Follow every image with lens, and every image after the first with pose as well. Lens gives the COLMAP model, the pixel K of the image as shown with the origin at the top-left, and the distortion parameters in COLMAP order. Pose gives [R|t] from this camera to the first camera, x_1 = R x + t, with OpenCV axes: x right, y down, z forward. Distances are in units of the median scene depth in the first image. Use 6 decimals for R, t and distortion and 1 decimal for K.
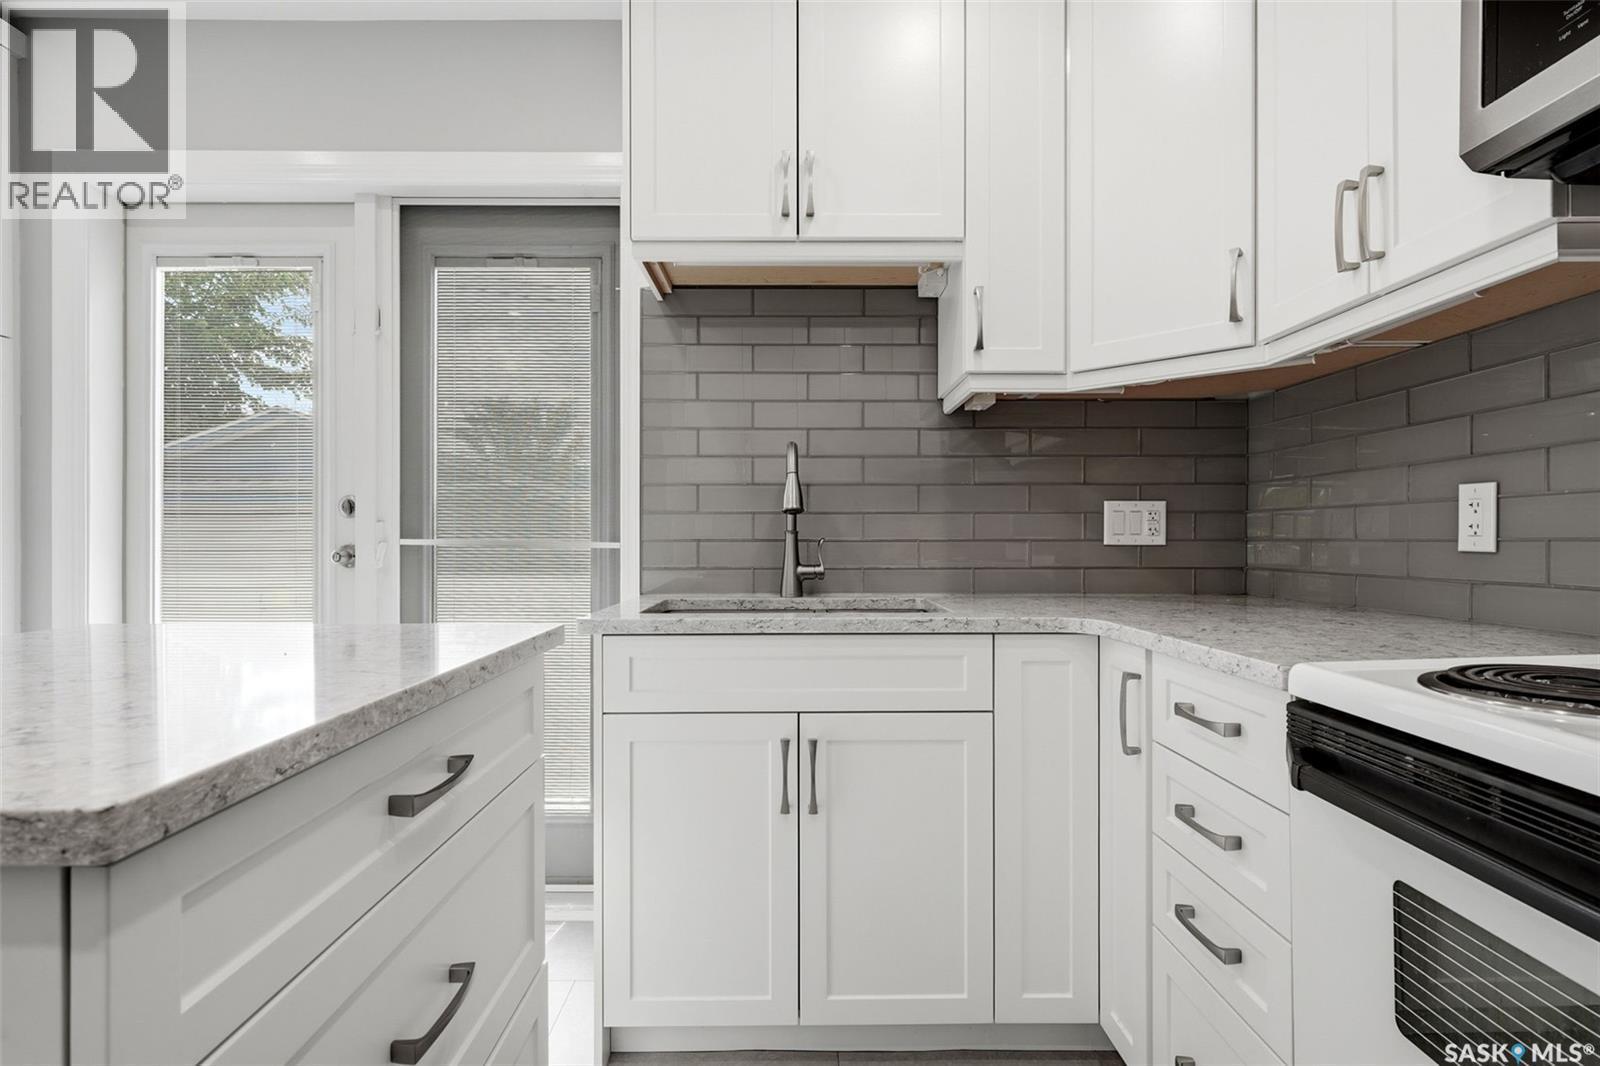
lens RADIAL K [[808.3, 0, 800.1], [0, 808.3, 539.7], [0, 0, 1]] dist [0.002156, -0.000858]
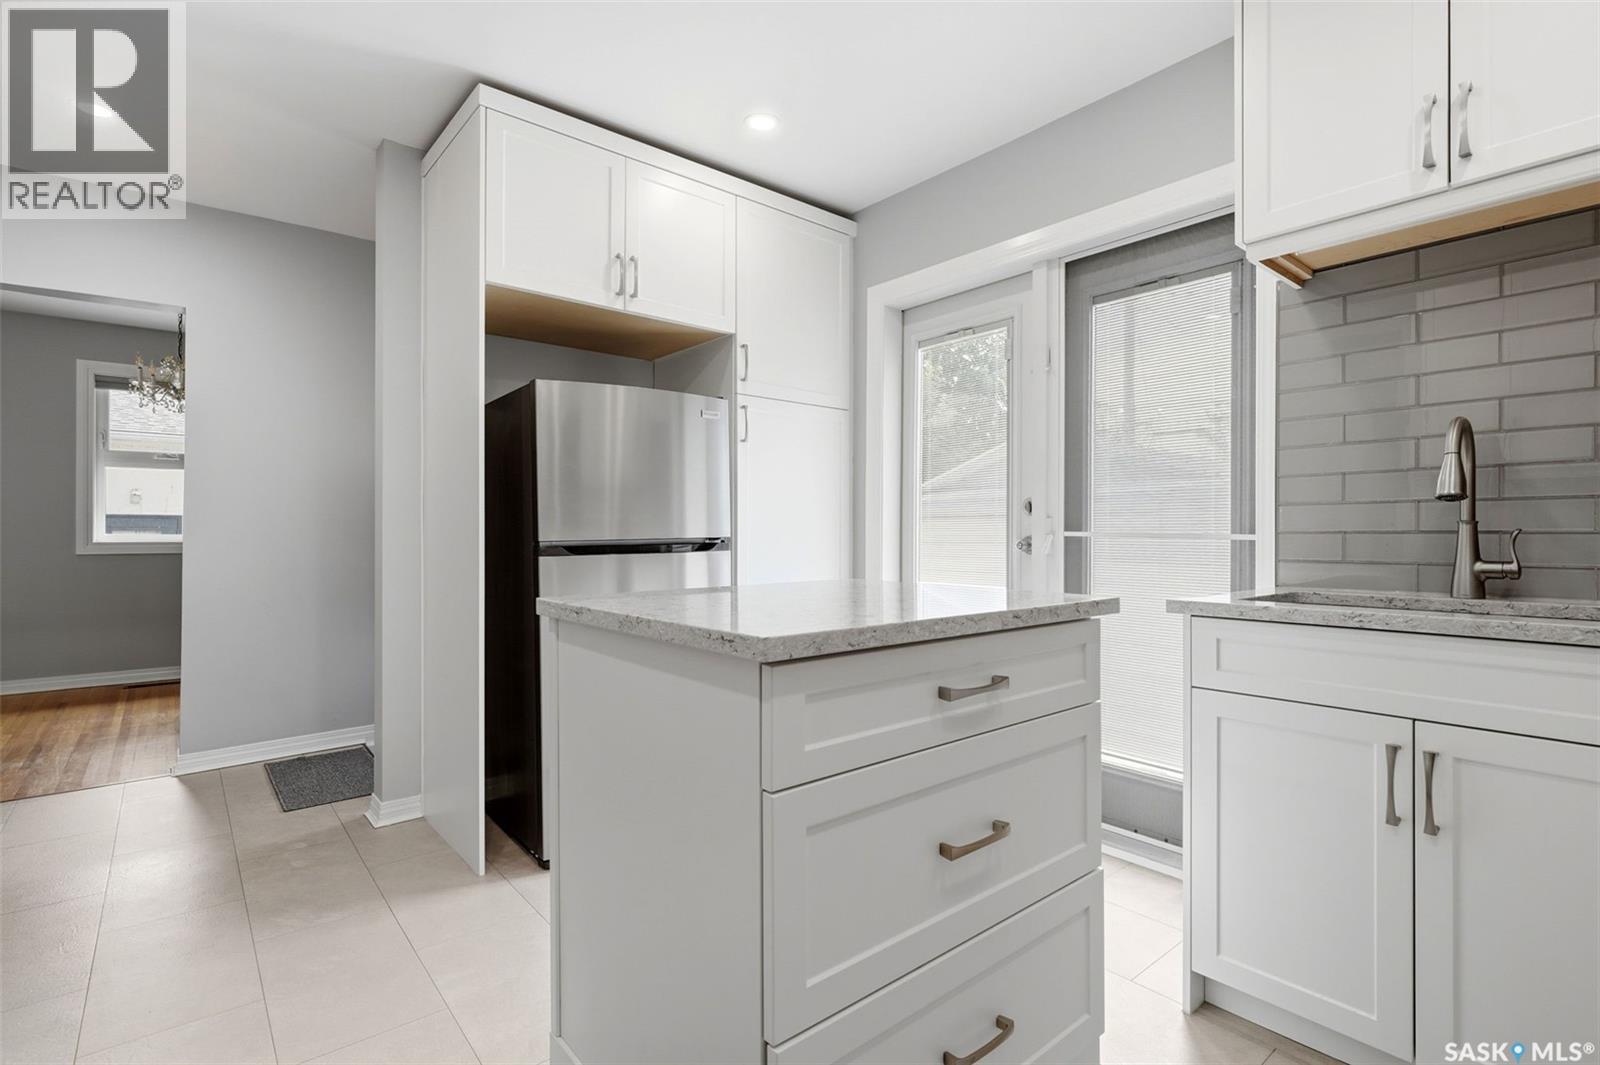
lens RADIAL K [[759.9, 0, 797.7], [0, 759.9, 533.2], [0, 0, 1]] dist [-0.006415, -0.000558]
pose [[0.629871, 0.000358, -0.776700, 0.178207], [-0.004569, 0.999984, -0.003244, 0.008640], [0.776686, 0.005592, 0.629863, -0.058478]]
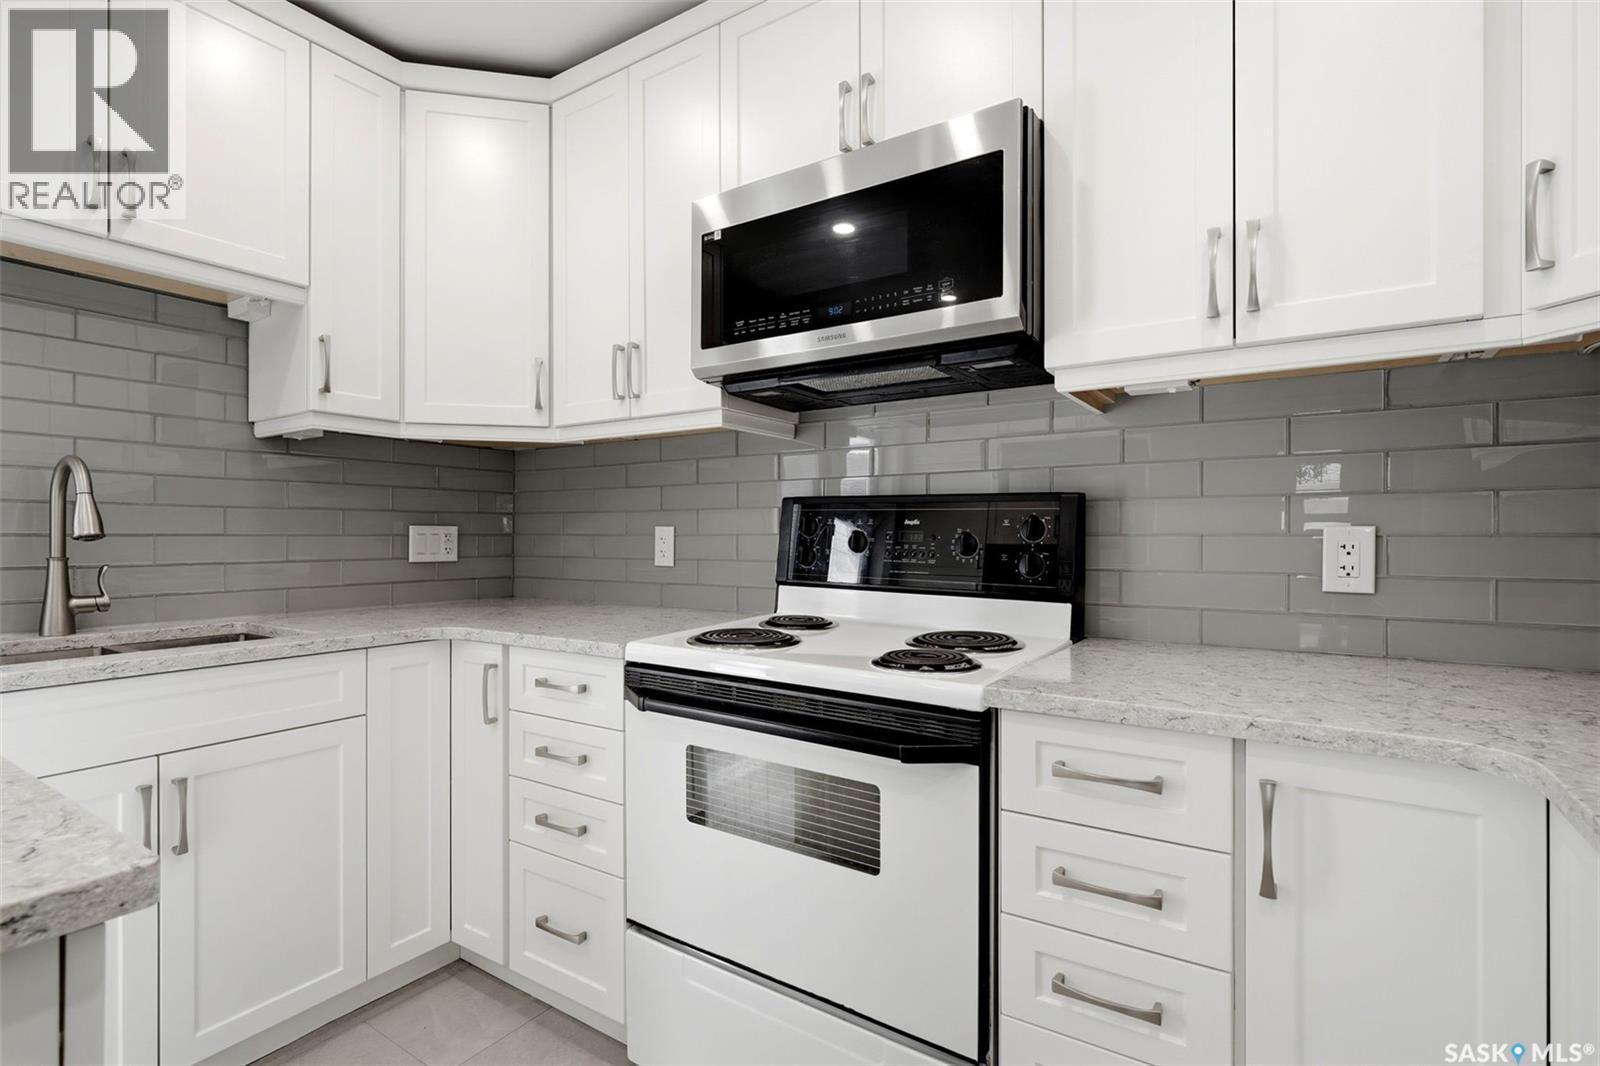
lens RADIAL K [[759.9, 0, 804.2], [0, 759.9, 535.6], [0, 0, 1]] dist [-0.006415, -0.000558]
pose [[0.548274, 0.001091, 0.836298, -0.266878], [-0.001236, 0.999999, -0.000494, -0.037356], [-0.836298, -0.000763, 0.548274, -0.104896]]
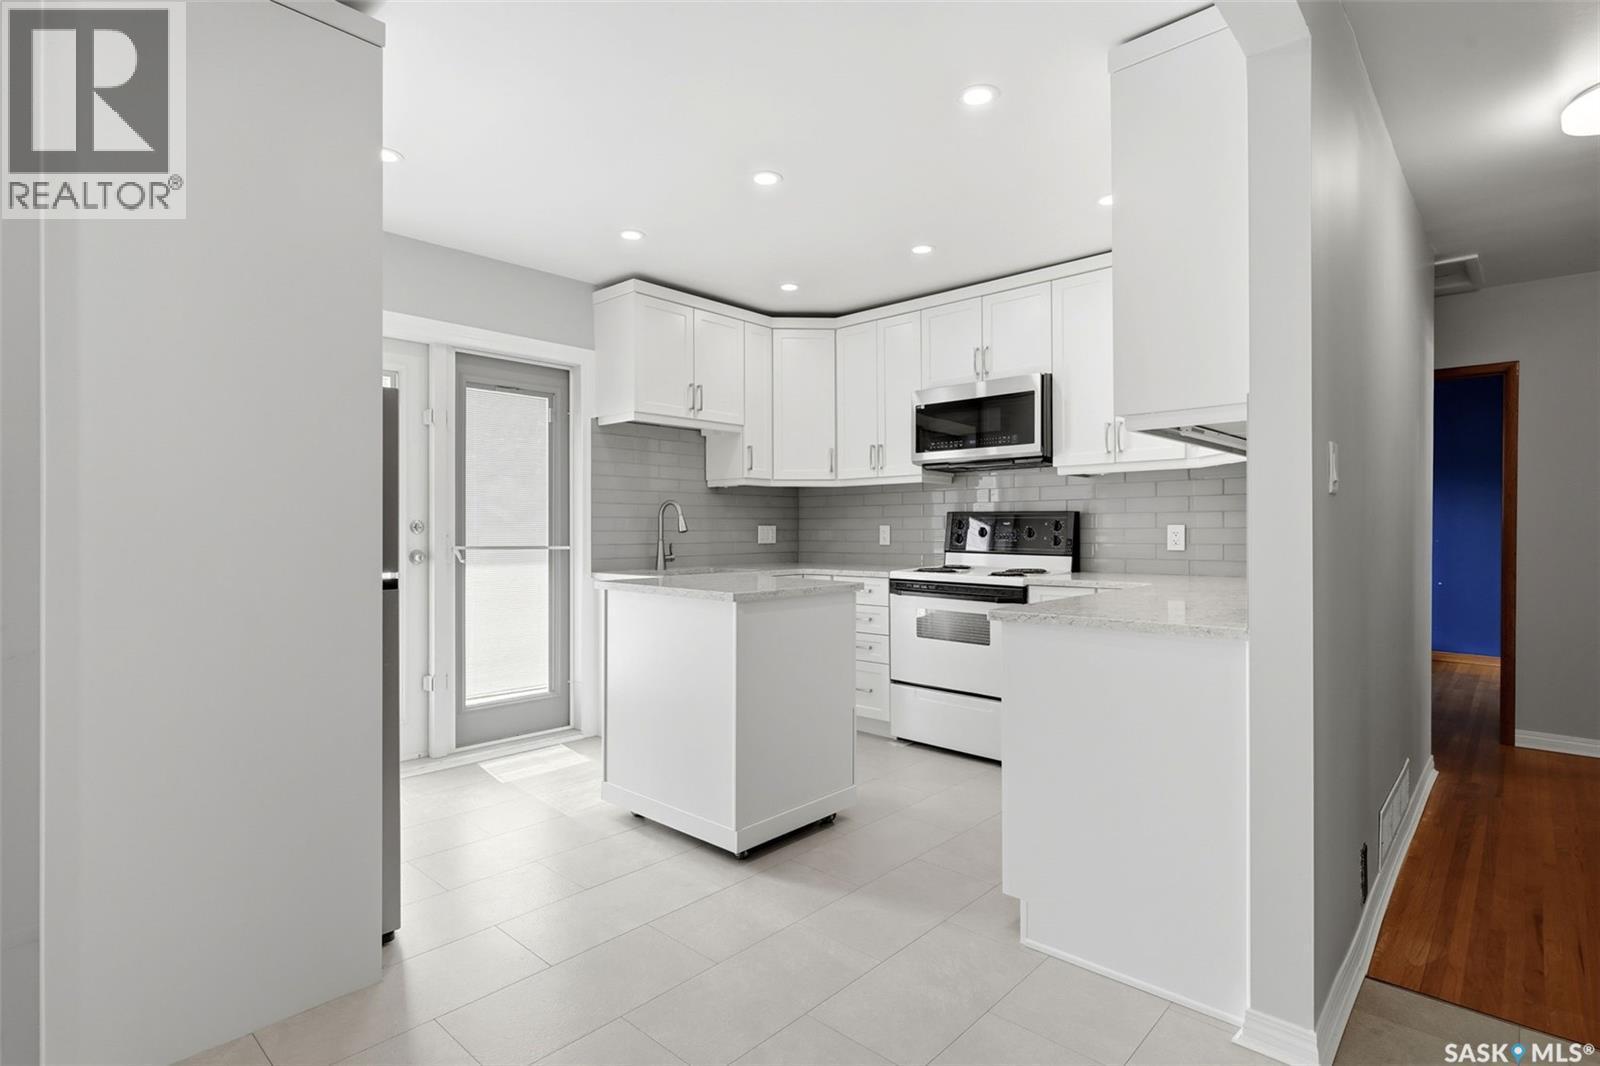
lens RADIAL K [[808.3, 0, 795.7], [0, 808.3, 530.5], [0, 0, 1]] dist [0.002156, -0.000858]
pose [[0.676163, -0.002680, 0.736747, -1.493244], [0.003536, 0.999994, 0.000393, -0.037757], [-0.736744, 0.002339, 0.676168, -0.806477]]
